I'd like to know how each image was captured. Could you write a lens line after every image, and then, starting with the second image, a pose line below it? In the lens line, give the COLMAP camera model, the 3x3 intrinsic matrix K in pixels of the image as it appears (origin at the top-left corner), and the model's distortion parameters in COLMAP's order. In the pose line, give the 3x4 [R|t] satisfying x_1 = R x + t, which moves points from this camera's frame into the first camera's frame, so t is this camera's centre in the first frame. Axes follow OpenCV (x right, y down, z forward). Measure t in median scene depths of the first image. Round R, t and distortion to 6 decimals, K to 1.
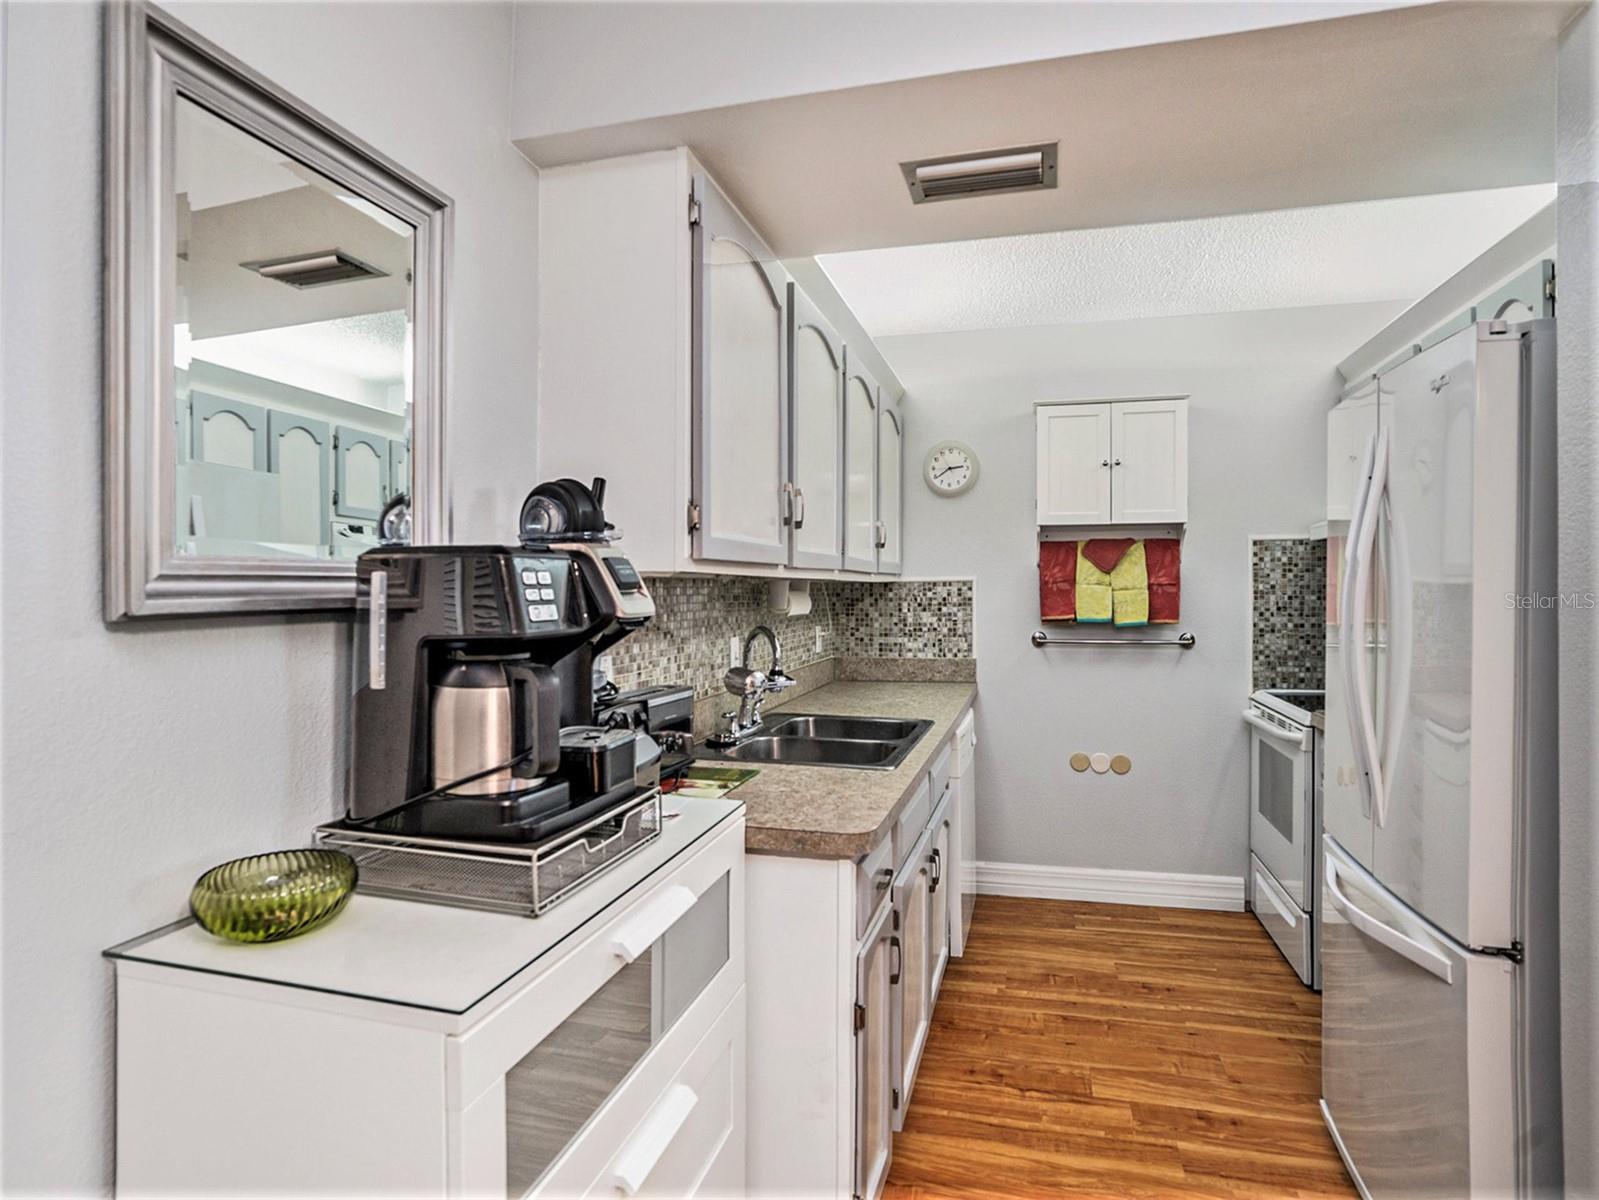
lens RADIAL K [[902.3, 0, 797.8], [0, 902.3, 591.0], [0, 0, 1]] dist [-0.046550, 0.016994]
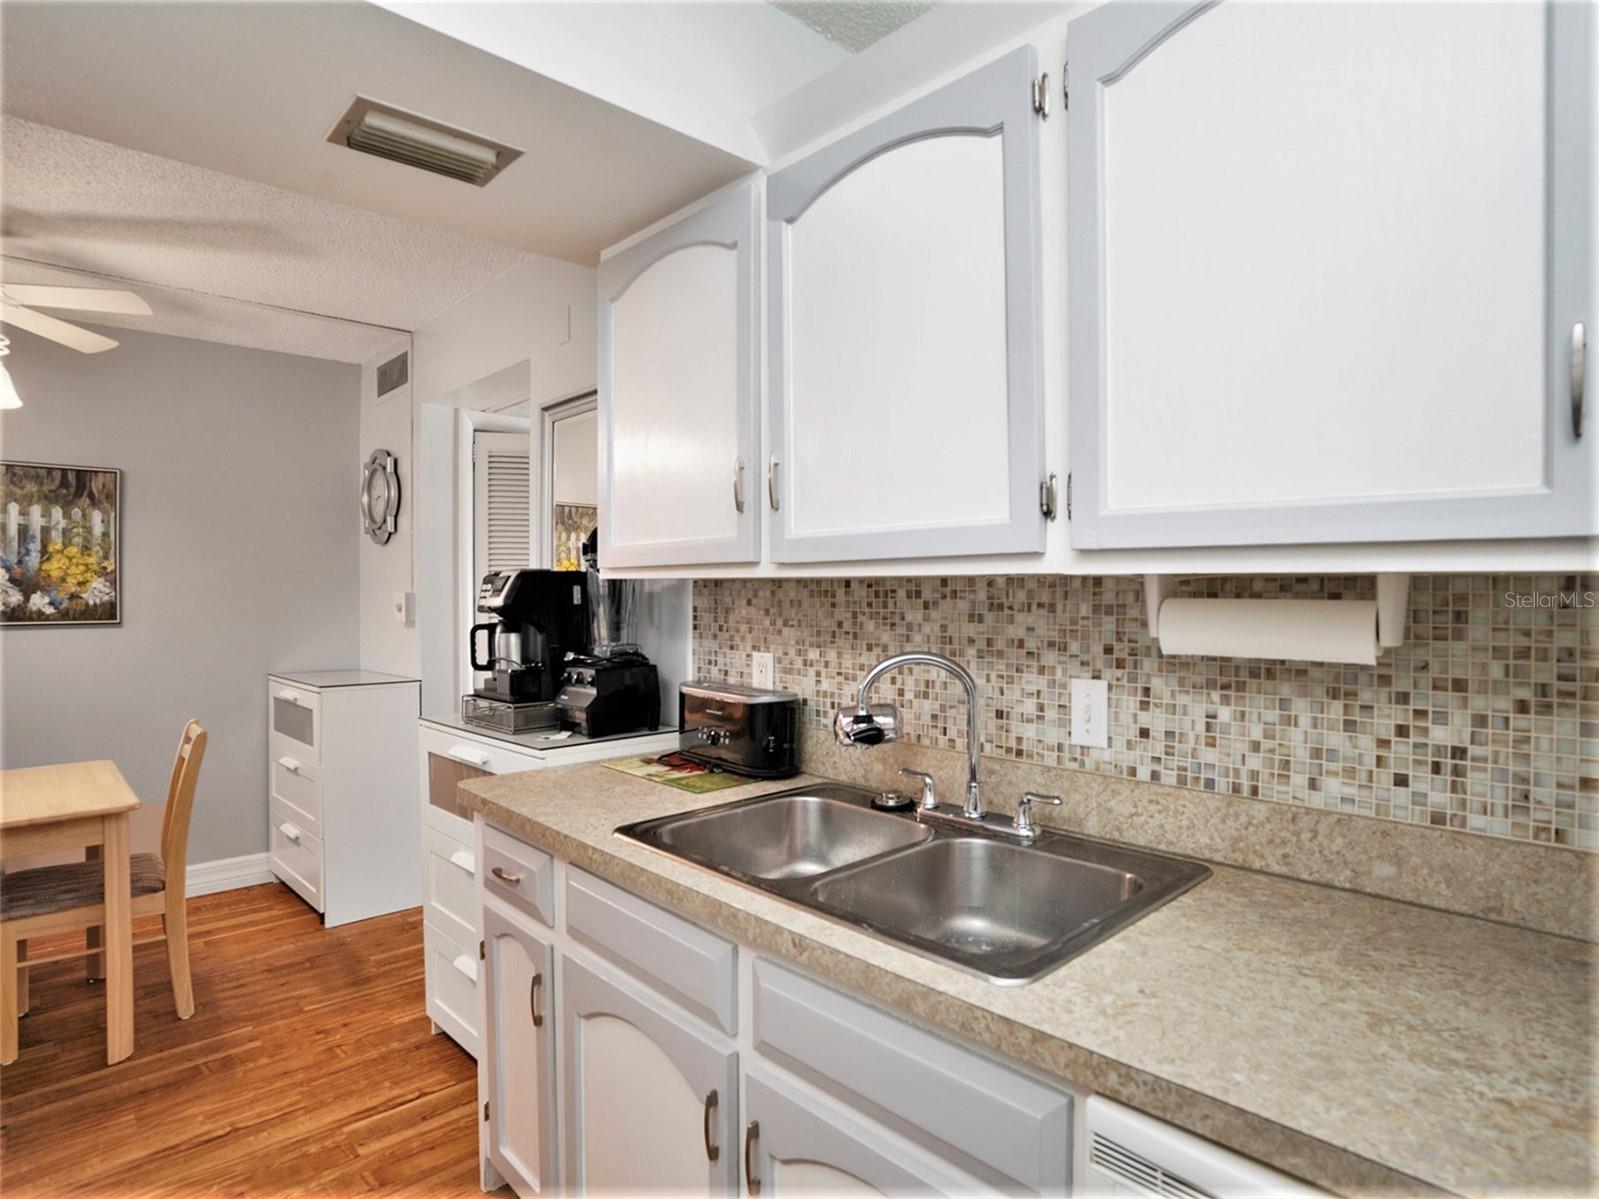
lens RADIAL K [[902.3, 0, 799.9], [0, 902.3, 613.5], [0, 0, 1]] dist [-0.046550, 0.016994]
pose [[-0.514833, 0.022659, -0.856991, 0.424634], [-0.001908, 0.999618, 0.027576, -0.003972], [0.857288, 0.015832, -0.514593, 0.956187]]
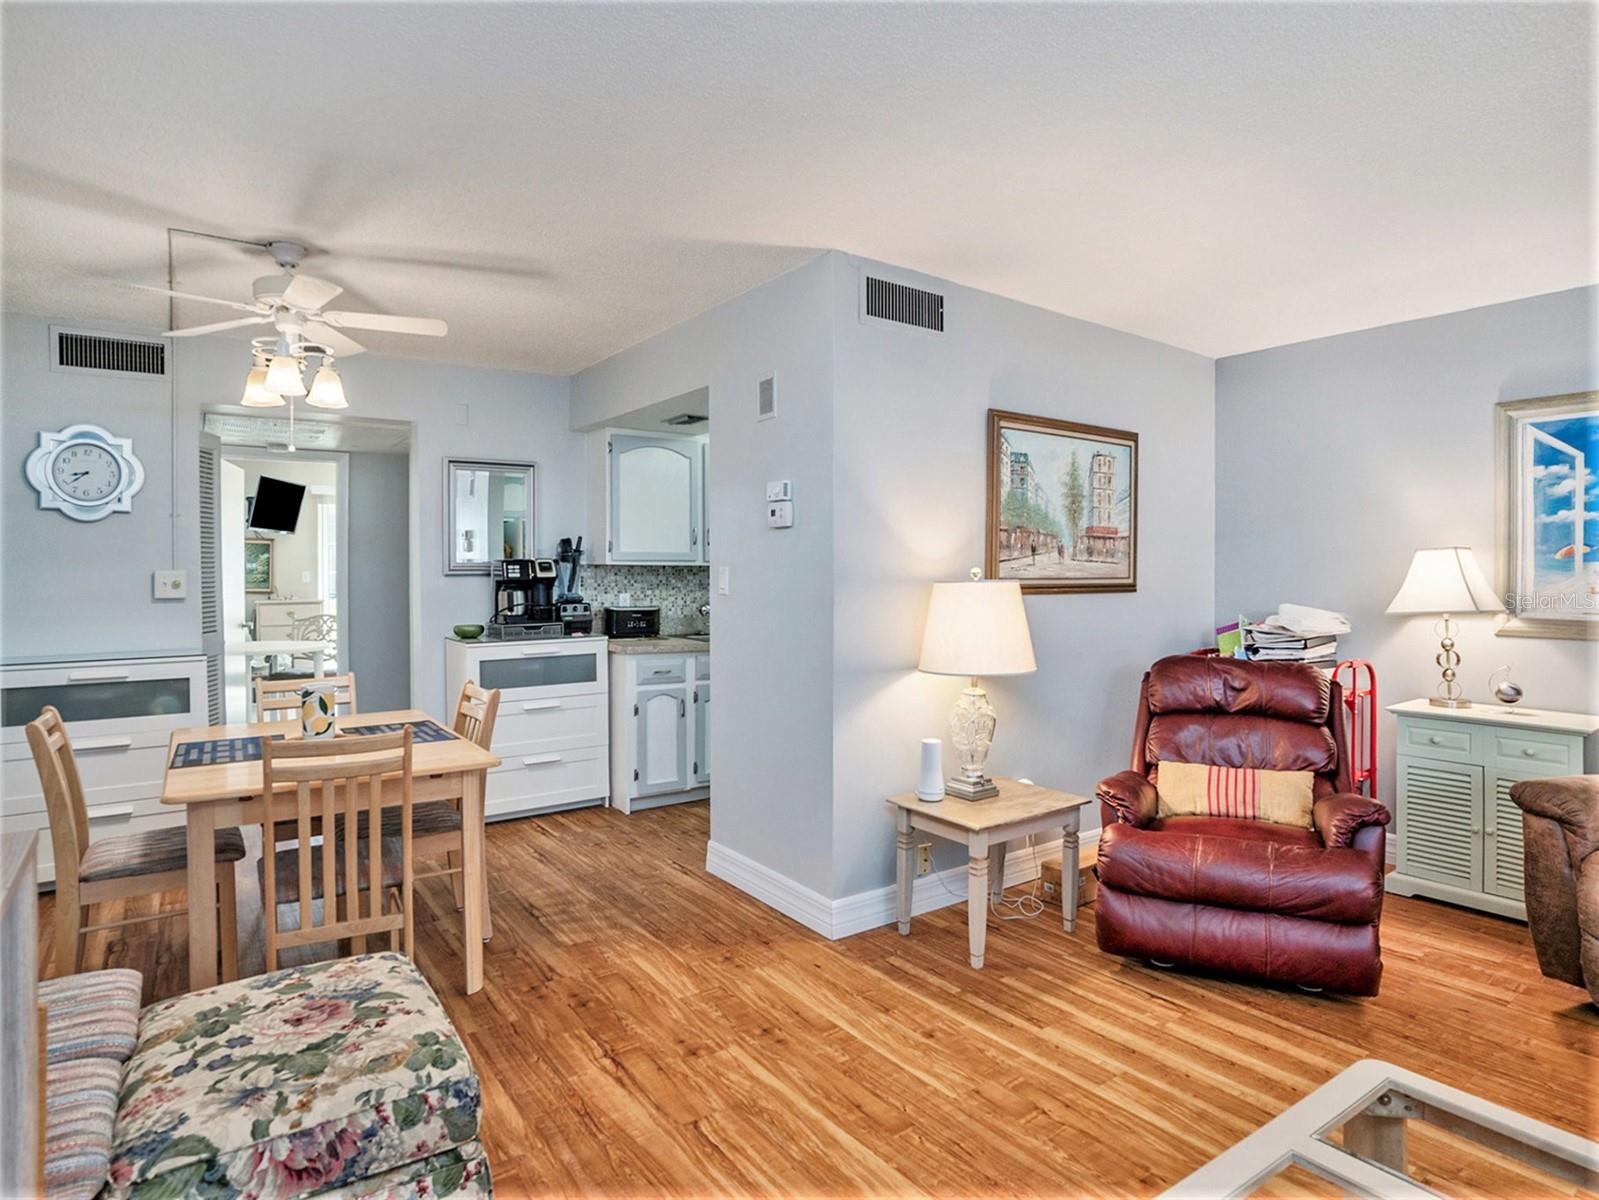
lens RADIAL K [[902.3, 0, 808.0], [0, 902.3, 601.9], [0, 0, 1]] dist [-0.046550, 0.016994]
pose [[0.797314, 0.022428, -0.603148, 1.176559], [-0.005228, 0.999529, 0.030256, 0.005842], [0.603543, -0.020970, 0.797055, -0.560434]]
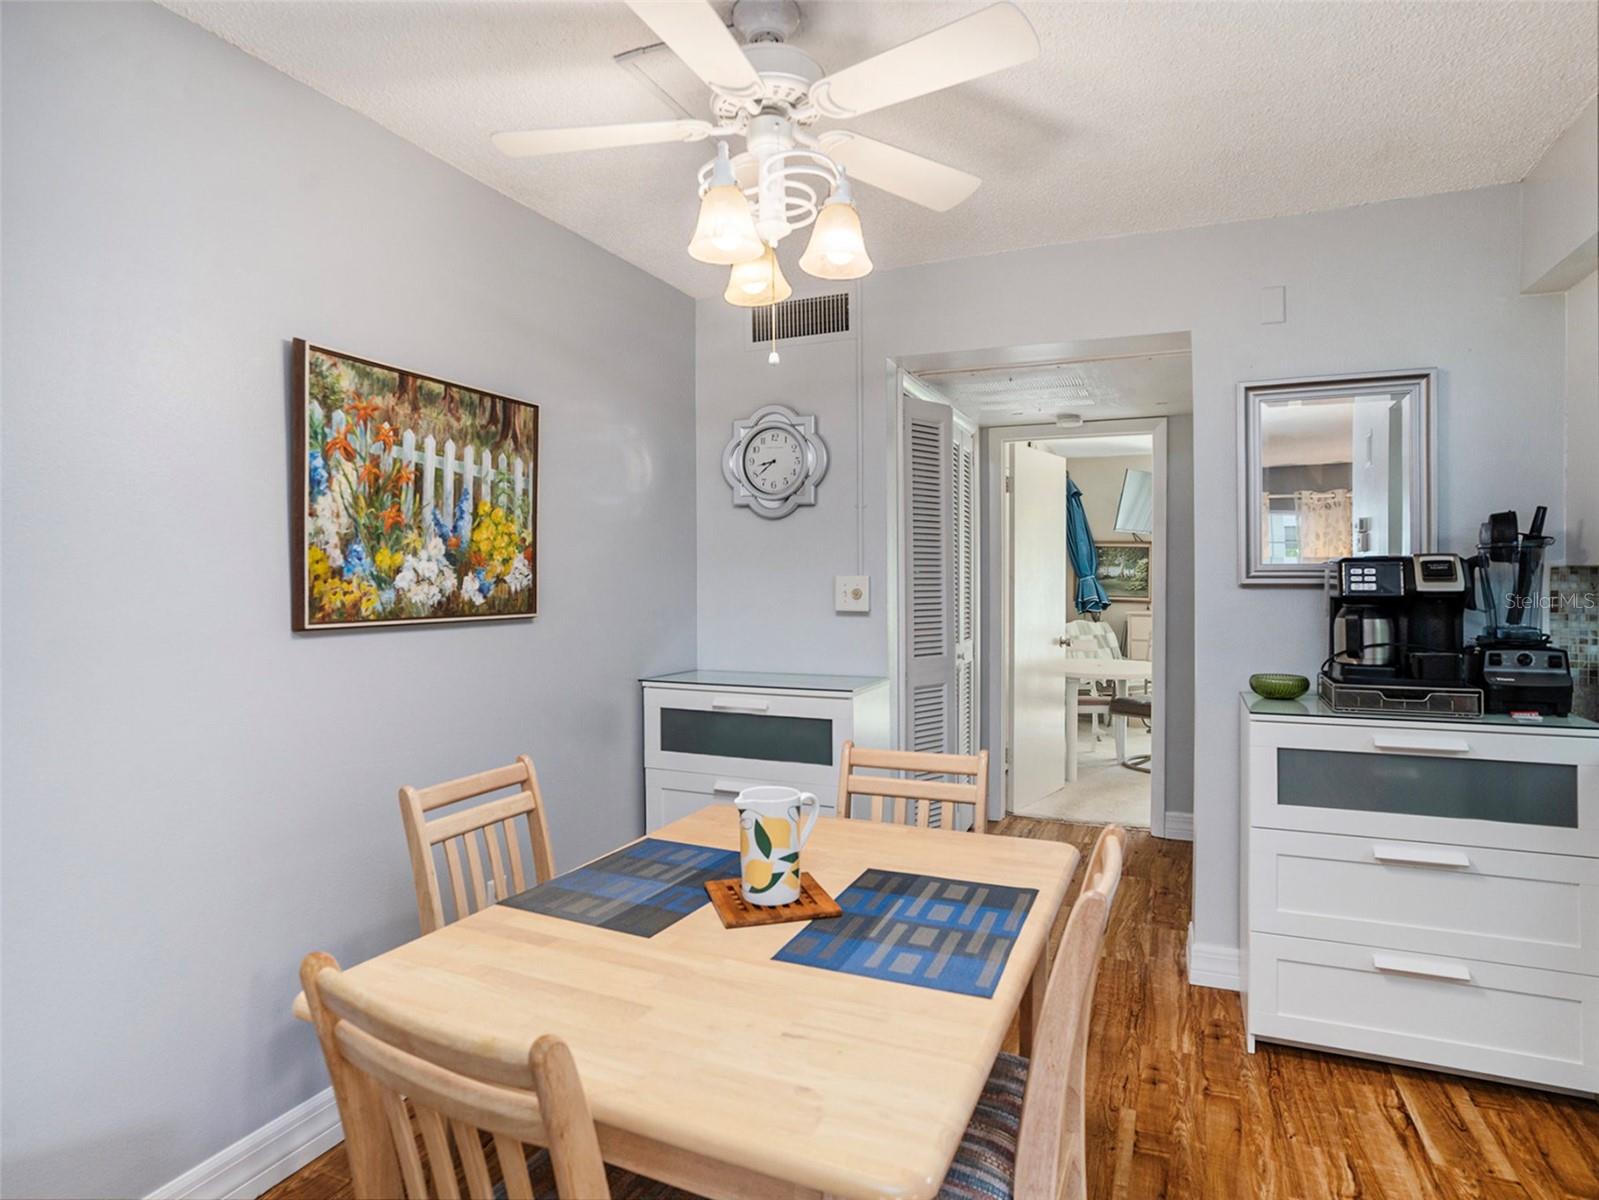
lens RADIAL K [[902.3, 0, 786.9], [0, 902.3, 610.7], [0, 0, 1]] dist [-0.046550, 0.016994]
pose [[-0.139549, 0.037644, -0.989499, 0.691673], [-0.005826, 0.999229, 0.038836, 0.002004], [0.990198, 0.011184, -0.139222, -0.037630]]
